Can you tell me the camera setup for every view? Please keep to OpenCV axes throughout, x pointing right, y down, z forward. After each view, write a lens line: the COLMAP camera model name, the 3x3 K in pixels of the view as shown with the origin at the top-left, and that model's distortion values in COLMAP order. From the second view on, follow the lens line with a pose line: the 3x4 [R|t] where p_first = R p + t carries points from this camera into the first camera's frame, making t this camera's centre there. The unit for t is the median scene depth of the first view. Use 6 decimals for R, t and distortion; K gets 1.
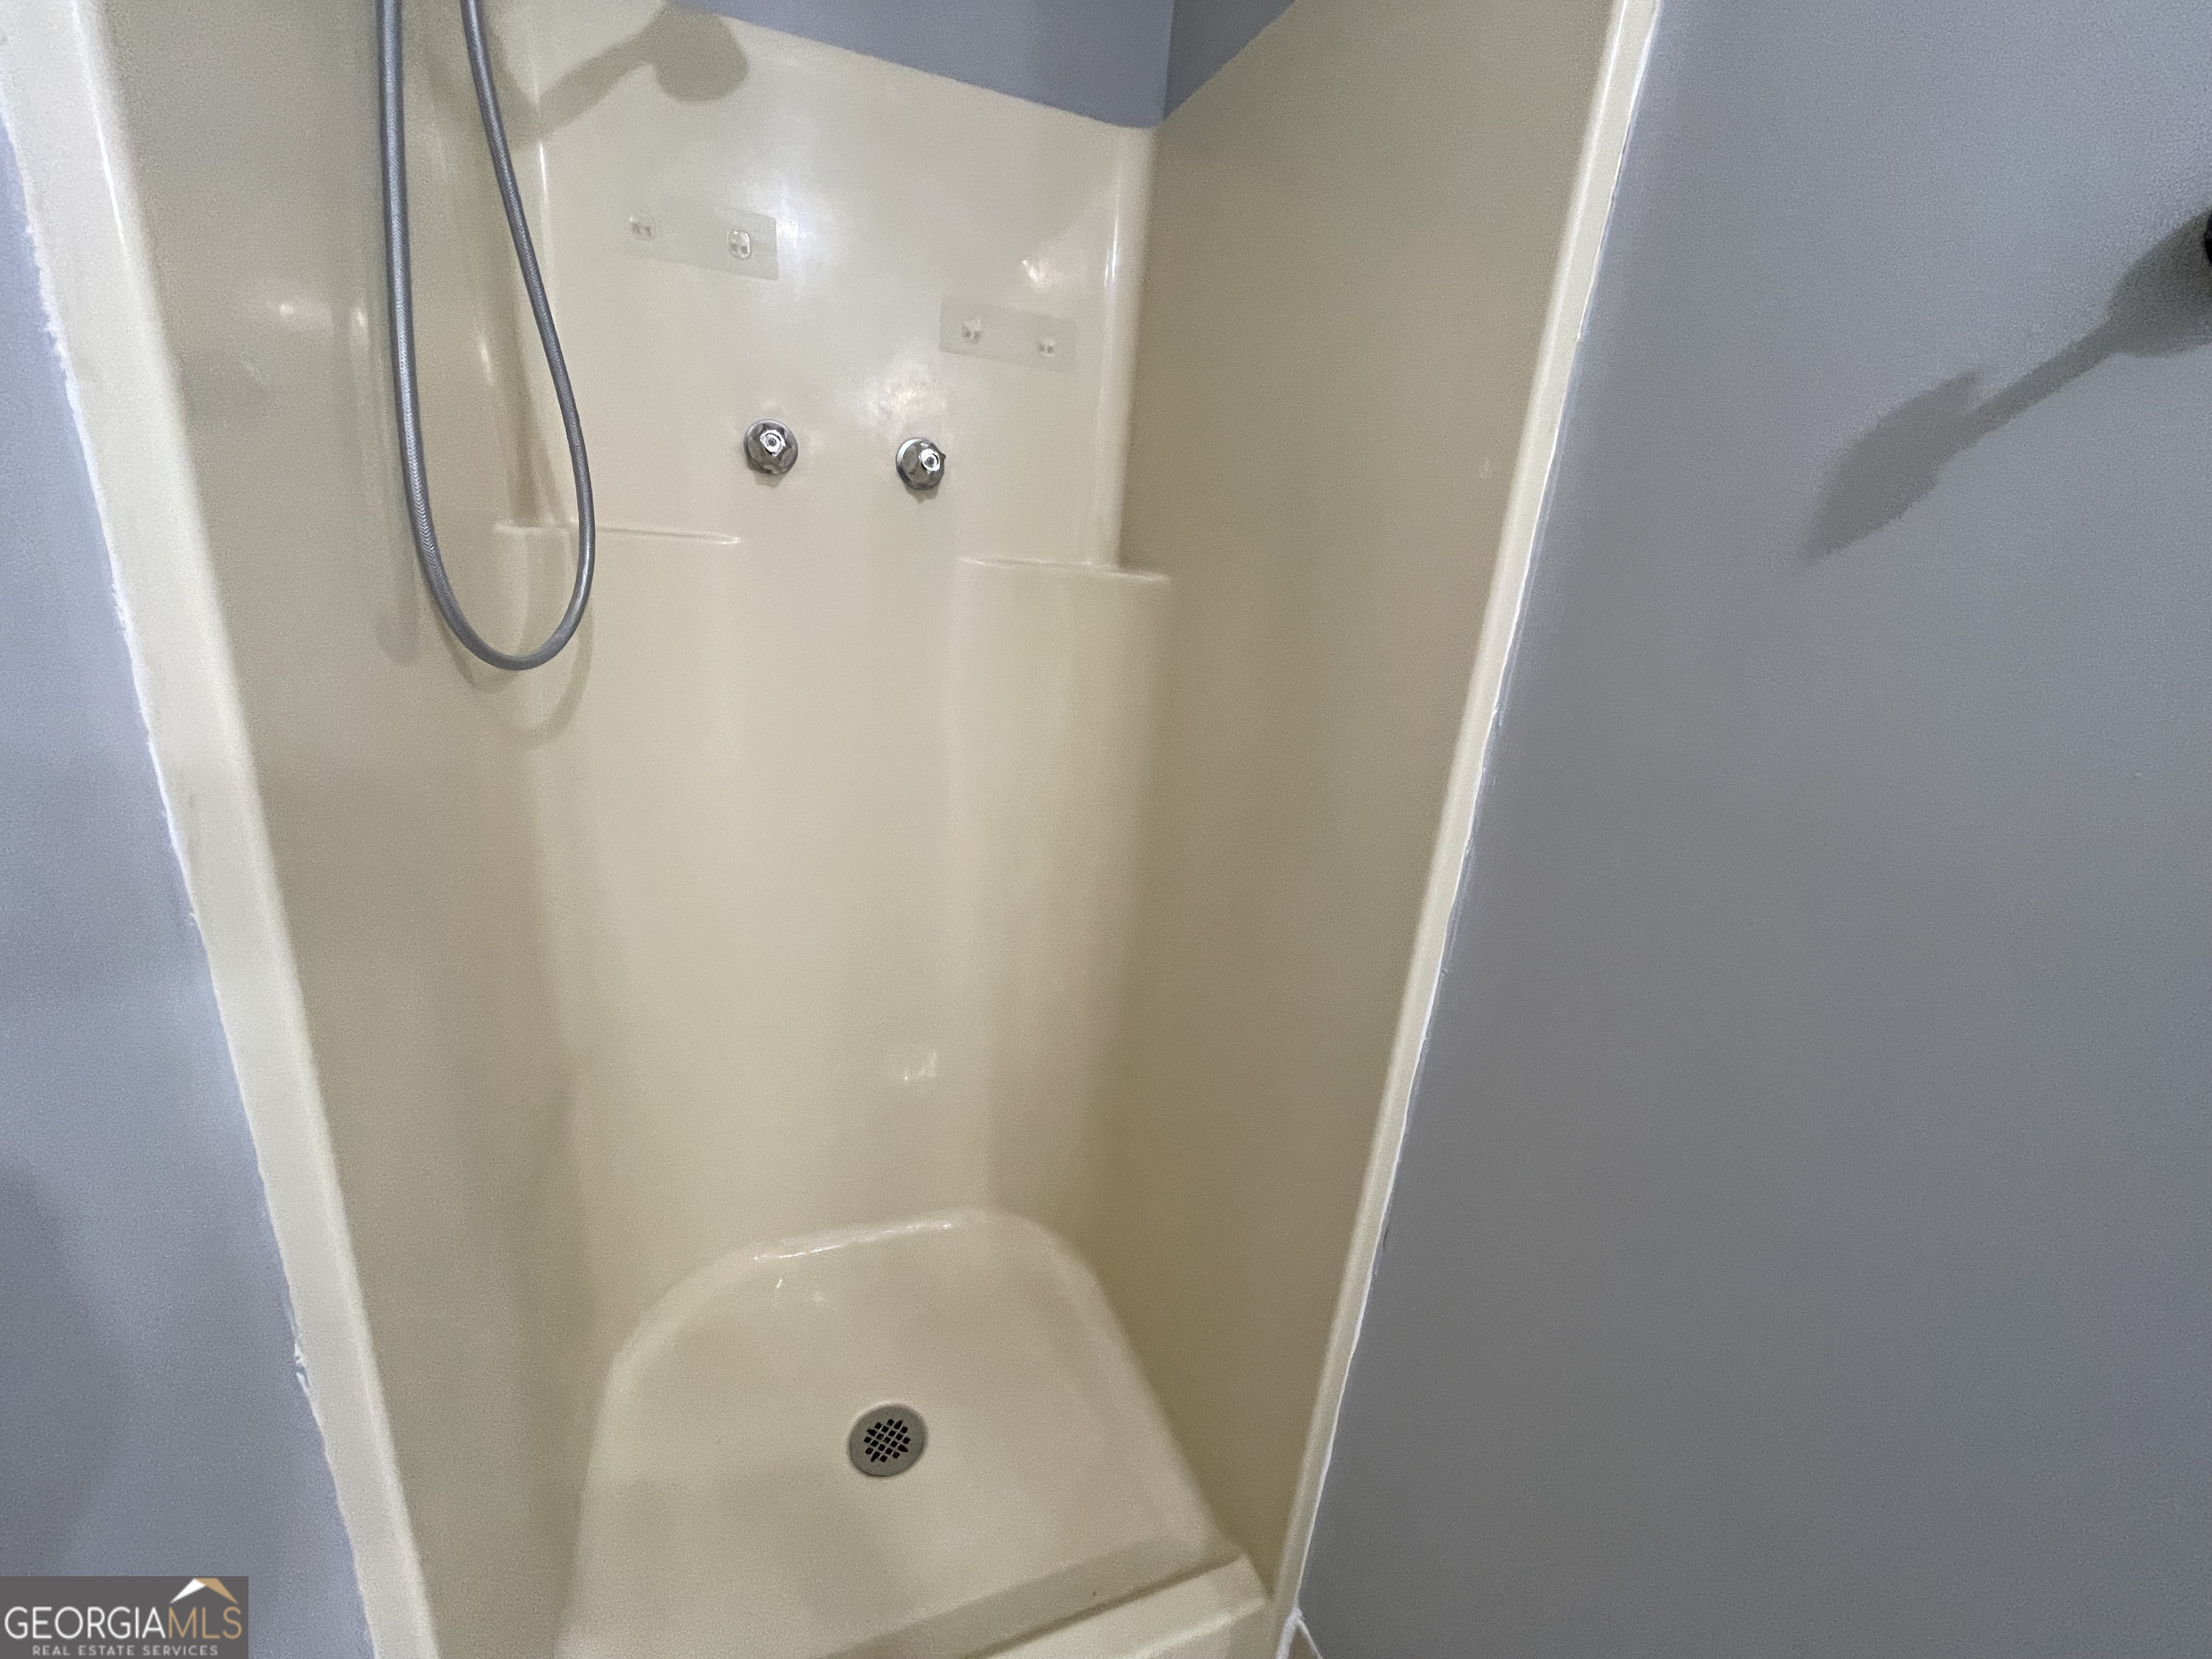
lens RADIAL K [[889.7, 0, 1098.2], [0, 889.7, 831.5], [0, 0, 1]] dist [0.000200, -0.000629]
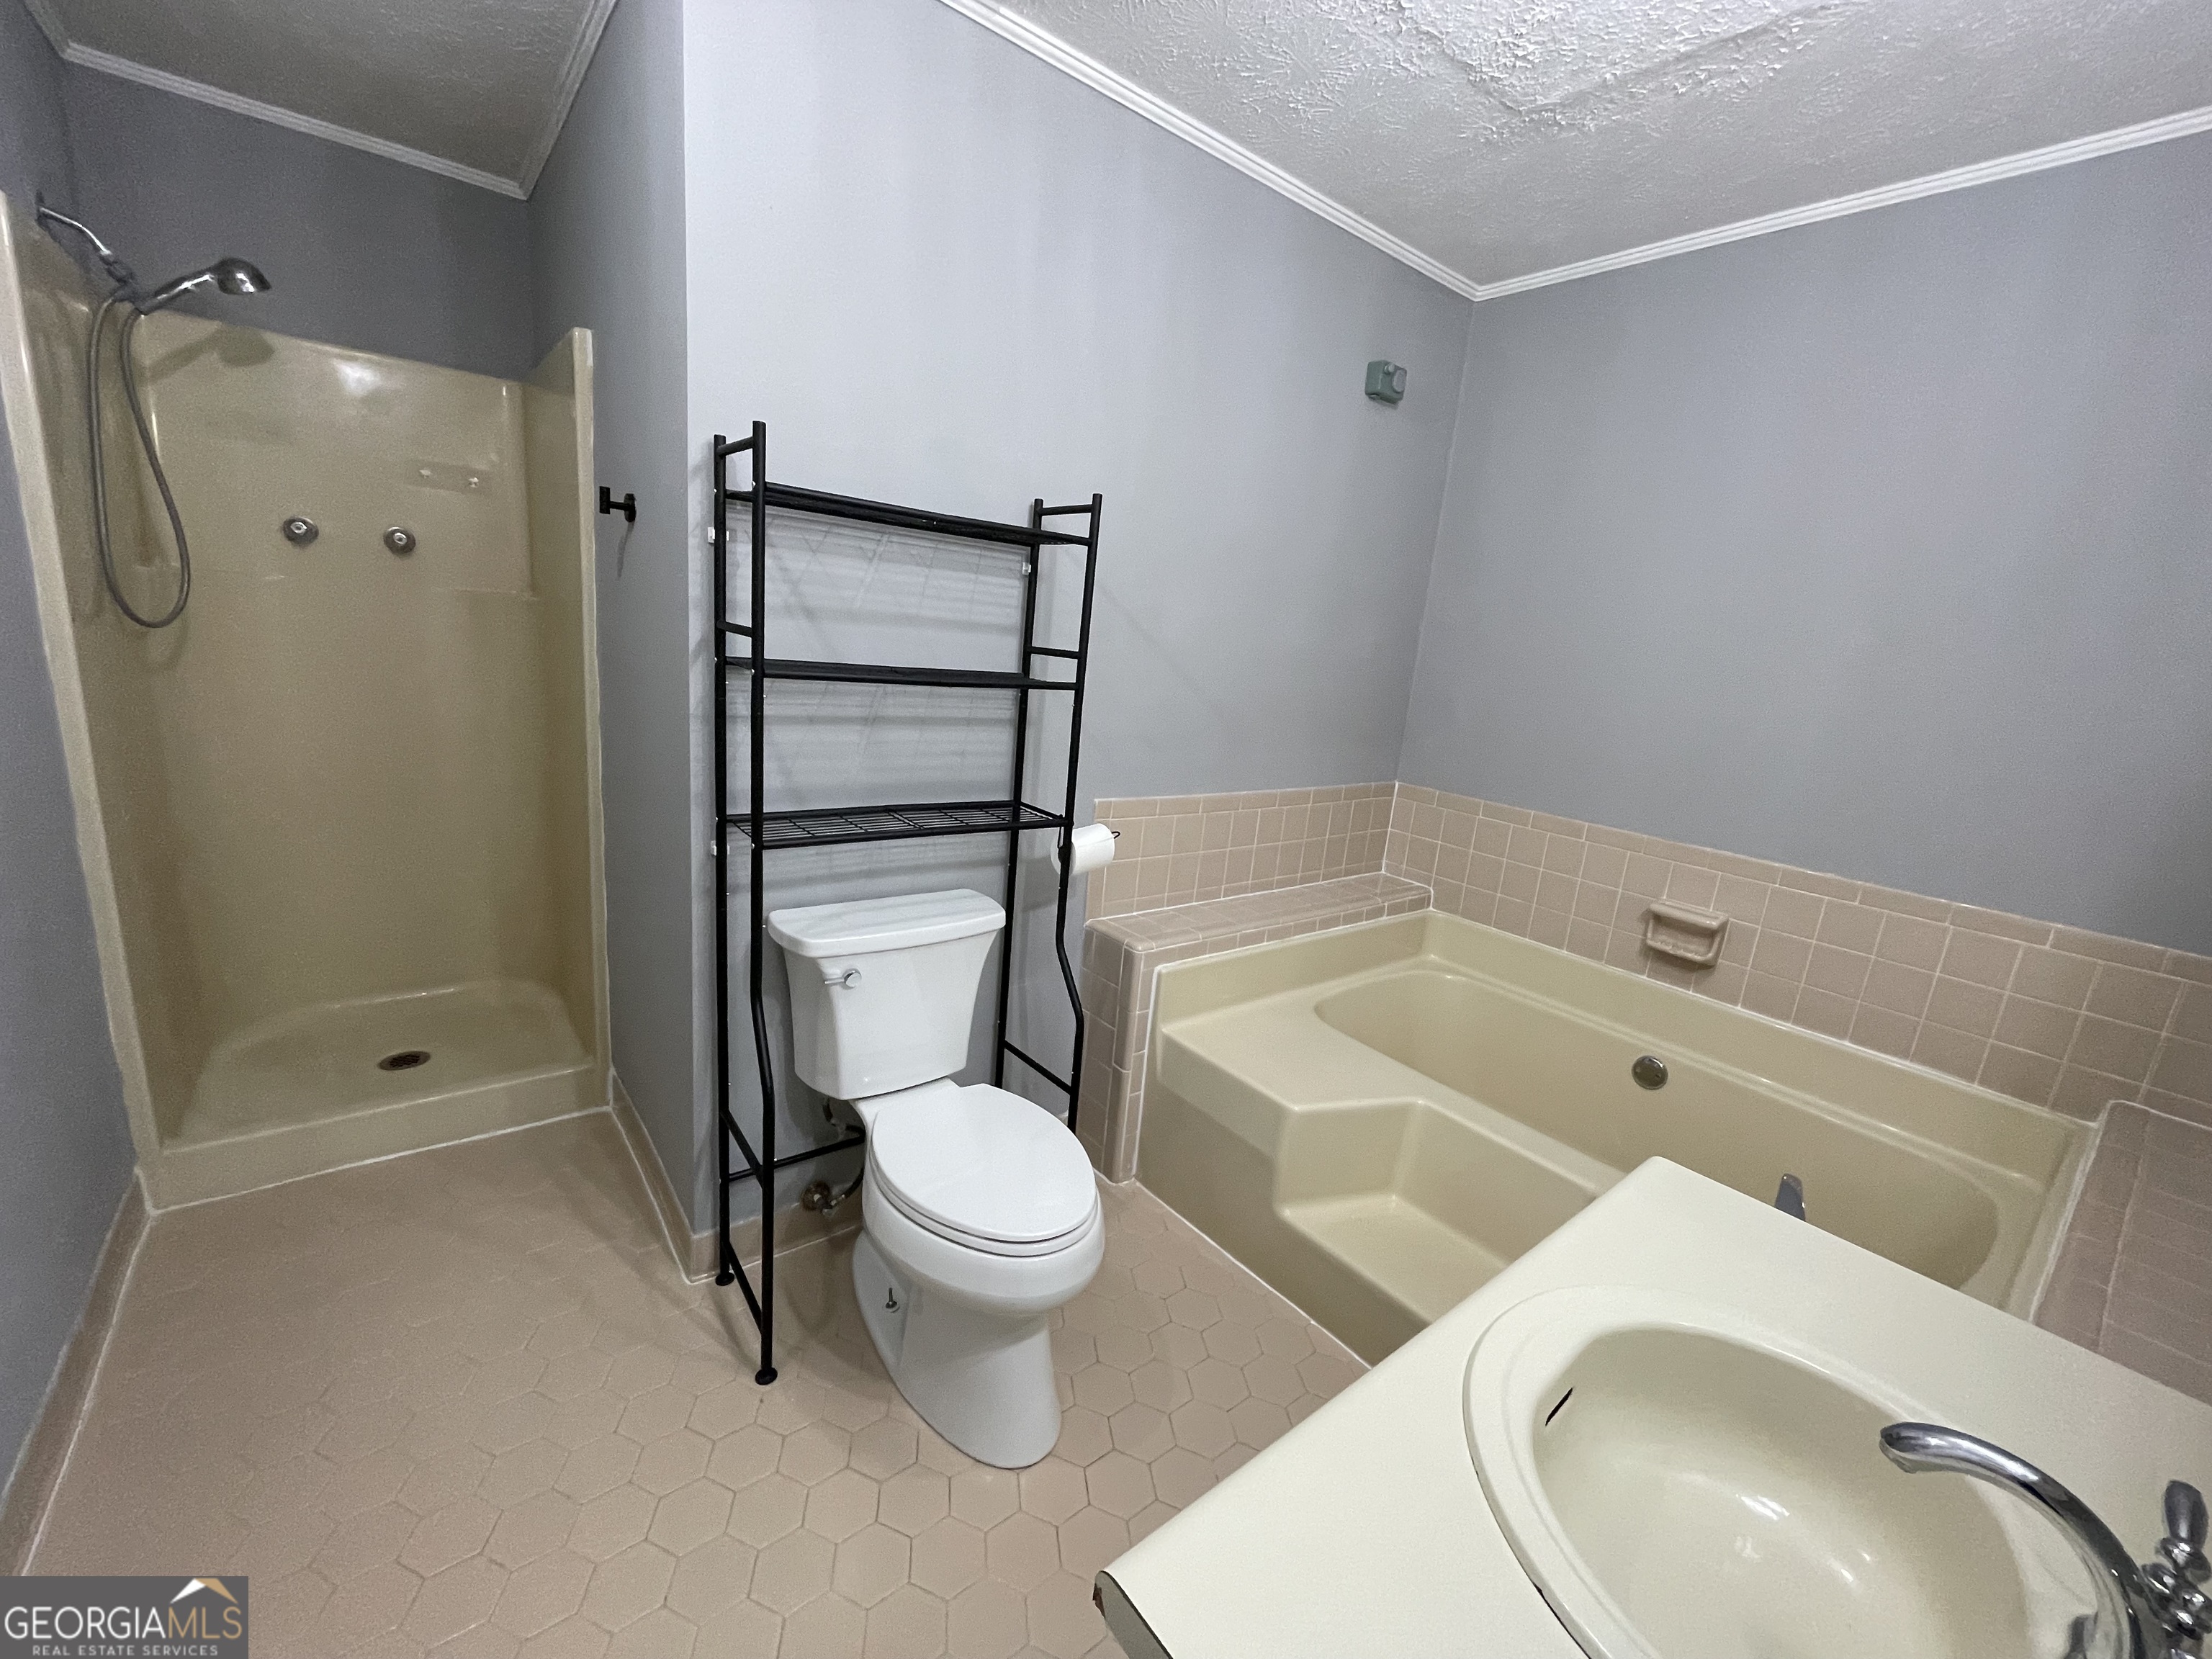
lens RADIAL K [[889.7, 0, 1116.4], [0, 889.7, 828.8], [0, 0, 1]] dist [0.000200, -0.000629]
pose [[0.956632, -0.062352, 0.284548, 0.809756], [0.078545, 0.995856, -0.045843, 0.489851], [-0.280511, 0.066205, 0.957565, -1.437491]]
